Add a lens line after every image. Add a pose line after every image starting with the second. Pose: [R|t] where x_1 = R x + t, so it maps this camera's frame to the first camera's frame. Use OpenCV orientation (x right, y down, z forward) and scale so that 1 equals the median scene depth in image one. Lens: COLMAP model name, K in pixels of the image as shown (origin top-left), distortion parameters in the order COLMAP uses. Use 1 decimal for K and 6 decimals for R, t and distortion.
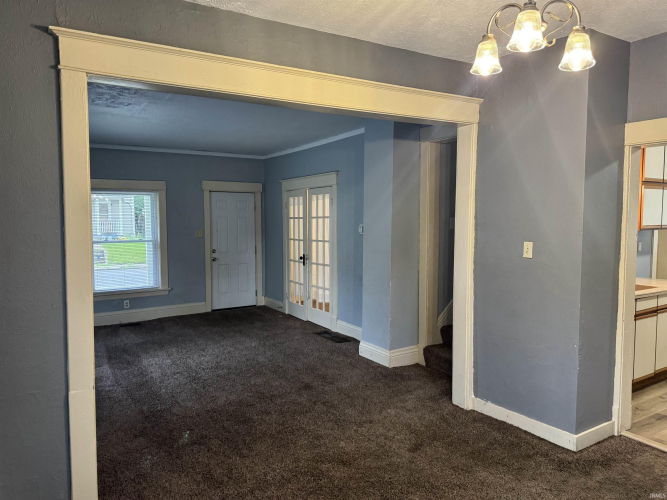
lens RADIAL K [[468.6, 0, 339.9], [0, 468.6, 251.8], [0, 0, 1]] dist [0.055415, -0.066889]
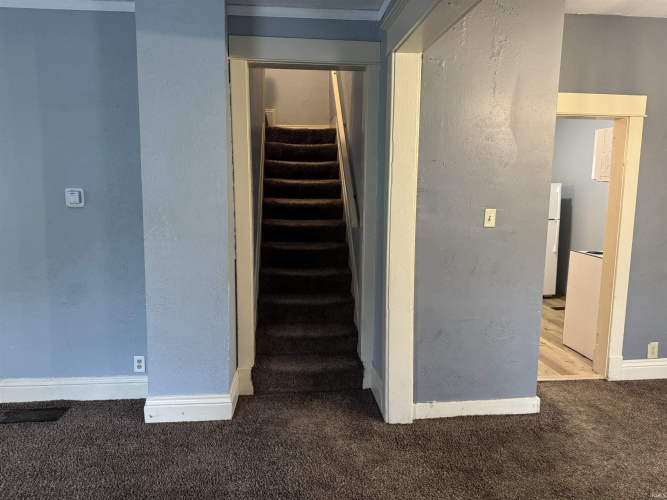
lens RADIAL K [[468.6, 0, 330.7], [0, 468.6, 251.4], [0, 0, 1]] dist [0.055415, -0.066889]
pose [[0.456925, -0.114881, 0.882055, -0.274298], [0.052144, 0.993379, 0.102369, -0.024683], [-0.887976, -0.000781, 0.459890, 0.448609]]
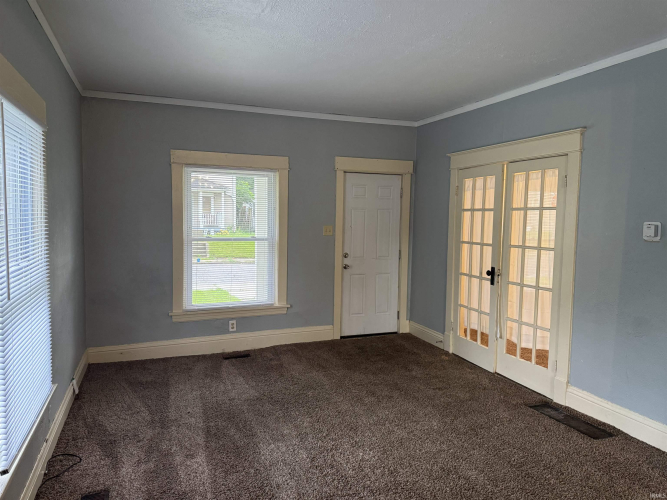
lens RADIAL K [[468.6, 0, 333.2], [0, 468.6, 251.9], [0, 0, 1]] dist [0.055415, -0.066889]
pose [[0.979816, 0.033408, -0.197092, -0.181346], [-0.031729, 0.999428, 0.011672, -0.017689], [0.197369, -0.005183, 0.980316, 0.364967]]
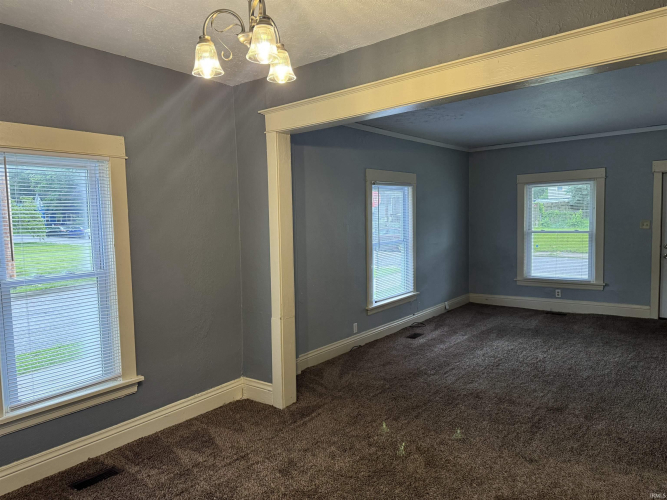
lens RADIAL K [[468.6, 0, 327.3], [0, 468.6, 251.4], [0, 0, 1]] dist [0.055415, -0.066889]
pose [[0.320940, 0.064201, -0.944921, 0.393470], [-0.039657, 0.997736, 0.054320, -0.017374], [0.946269, 0.020039, 0.322760, 0.221867]]
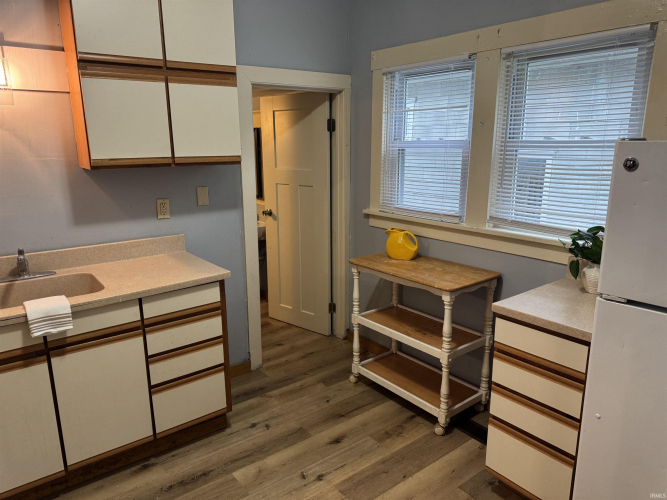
lens RADIAL K [[468.6, 0, 328.9], [0, 468.6, 256.0], [0, 0, 1]] dist [0.055415, -0.066889]
pose [[0.995347, -0.023897, 0.093341, 0.586647], [0.007561, 0.985141, 0.171581, -0.026353], [-0.096054, -0.170077, 0.980738, 0.354726]]
